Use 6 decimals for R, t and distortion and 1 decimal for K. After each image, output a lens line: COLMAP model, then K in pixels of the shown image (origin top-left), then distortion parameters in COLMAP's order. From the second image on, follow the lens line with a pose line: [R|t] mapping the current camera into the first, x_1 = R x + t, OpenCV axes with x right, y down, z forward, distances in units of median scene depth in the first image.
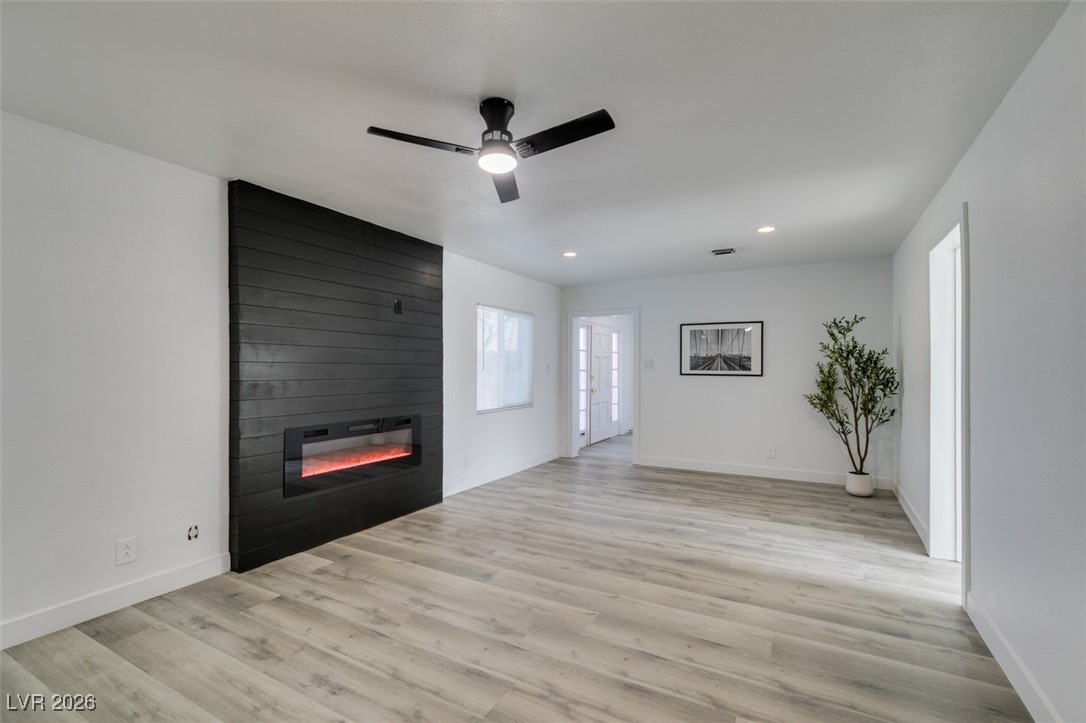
lens RADIAL K [[494.2, 0, 539.7], [0, 494.2, 365.6], [0, 0, 1]] dist [-0.001432, -0.000329]
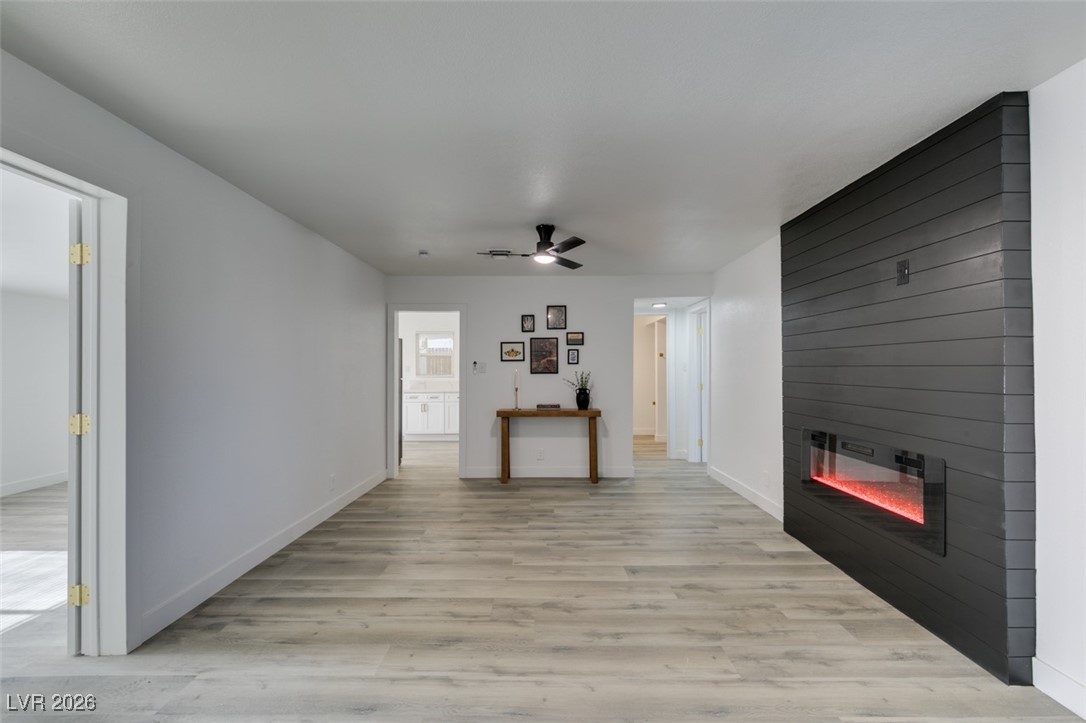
lens RADIAL K [[494.2, 0, 542.1], [0, 494.2, 364.7], [0, 0, 1]] dist [-0.001432, -0.000329]
pose [[-0.877700, -0.005283, -0.479181, 0.536697], [0.001908, 0.999893, -0.014518, 0.006256], [0.479207, -0.013657, -0.877596, 1.746608]]
